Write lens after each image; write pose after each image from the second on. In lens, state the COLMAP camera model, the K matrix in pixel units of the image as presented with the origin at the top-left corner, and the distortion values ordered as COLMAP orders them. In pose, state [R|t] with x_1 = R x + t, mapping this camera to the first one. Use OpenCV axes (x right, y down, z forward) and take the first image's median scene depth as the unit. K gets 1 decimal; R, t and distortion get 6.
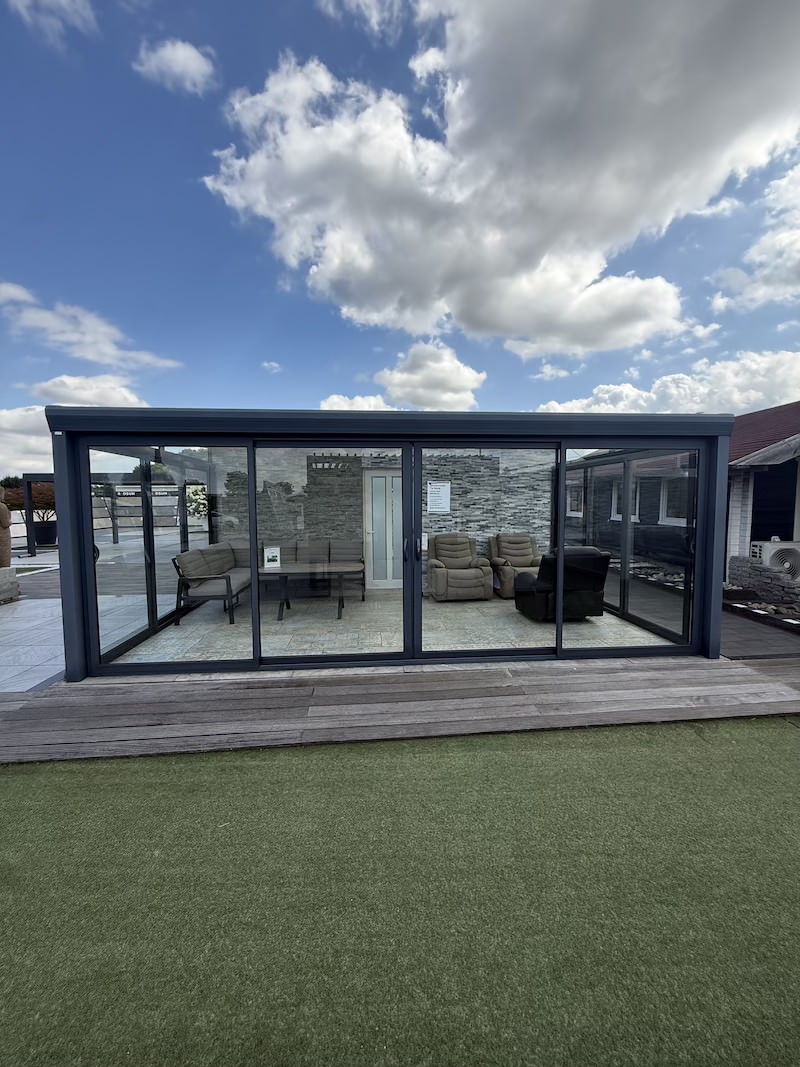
lens RADIAL K [[420.5, 0, 400.0], [0, 420.5, 533.5], [0, 0, 1]] dist [-0.025094, -0.000013]
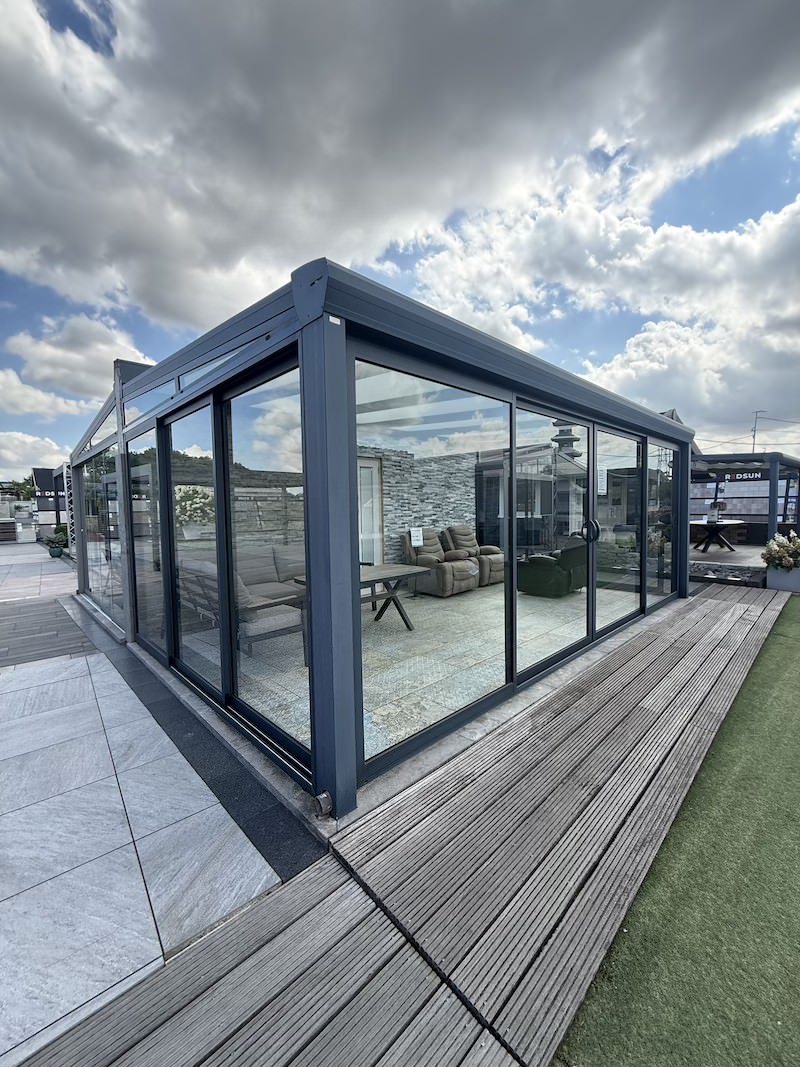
lens RADIAL K [[423.7, 0, 400.0], [0, 423.7, 533.5], [0, 0, 1]] dist [-0.000407, 0.000396]
pose [[0.775264, -0.047074, 0.629881, -0.794779], [0.059347, 0.998236, 0.001557, 0.011344], [-0.628843, 0.036175, 0.776690, 0.409541]]
